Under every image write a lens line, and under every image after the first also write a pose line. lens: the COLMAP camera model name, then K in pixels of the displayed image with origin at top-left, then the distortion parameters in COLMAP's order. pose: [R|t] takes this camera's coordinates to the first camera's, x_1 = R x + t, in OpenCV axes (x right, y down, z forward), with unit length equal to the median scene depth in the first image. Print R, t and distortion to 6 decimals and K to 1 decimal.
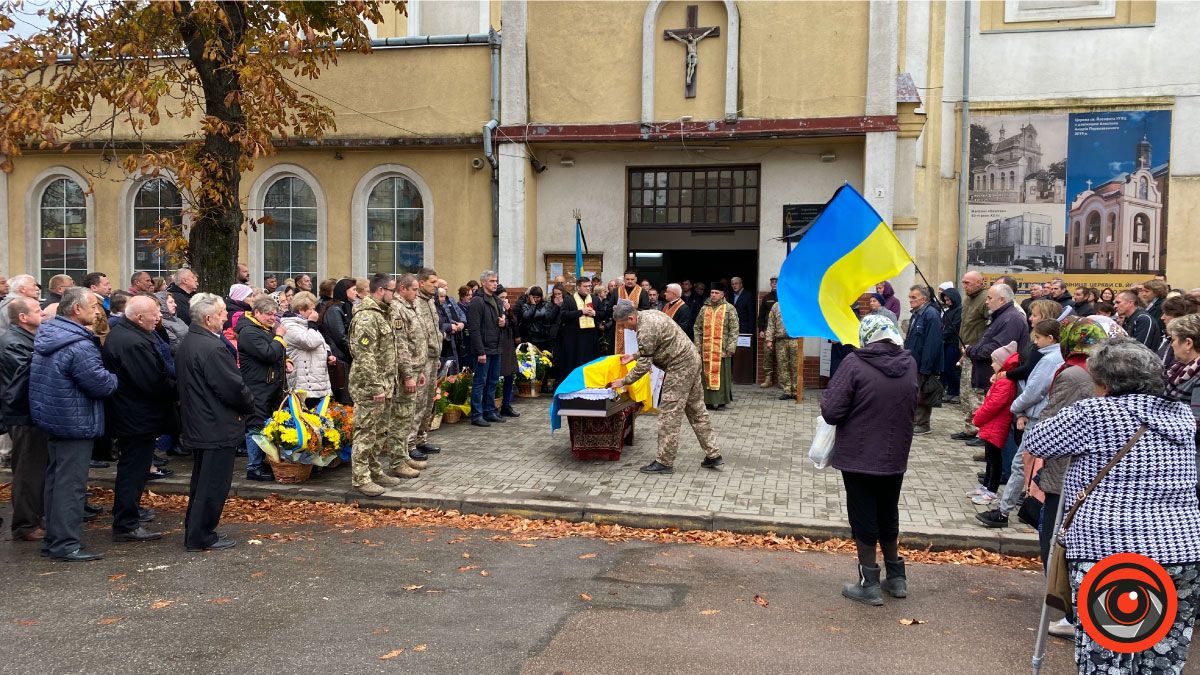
lens RADIAL K [[844.5, 0, 602.5], [0, 844.5, 332.2], [0, 0, 1]] dist [0.035318, -0.020048]
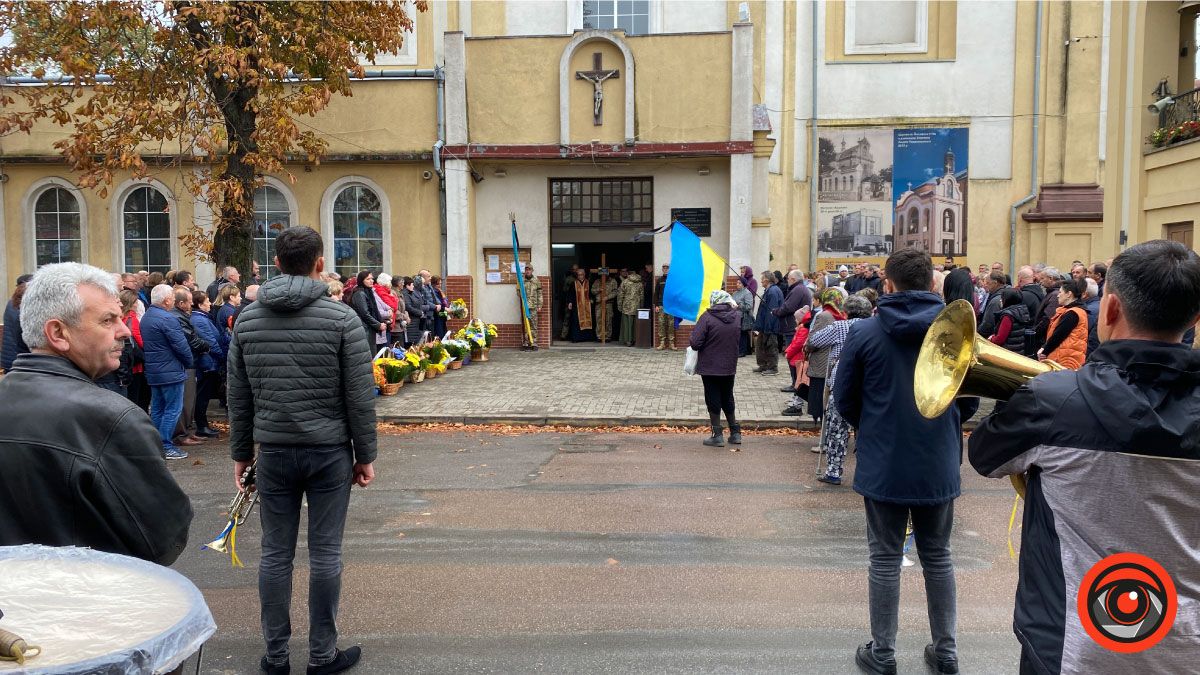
lens RADIAL K [[884.4, 0, 606.6], [0, 884.4, 335.2], [0, 0, 1]] dist [0.042776, -0.021753]
pose [[0.991668, -0.025254, 0.126318, -0.058735], [0.022956, 0.999544, 0.019613, 0.014306], [-0.126756, -0.016550, 0.991796, -0.325541]]
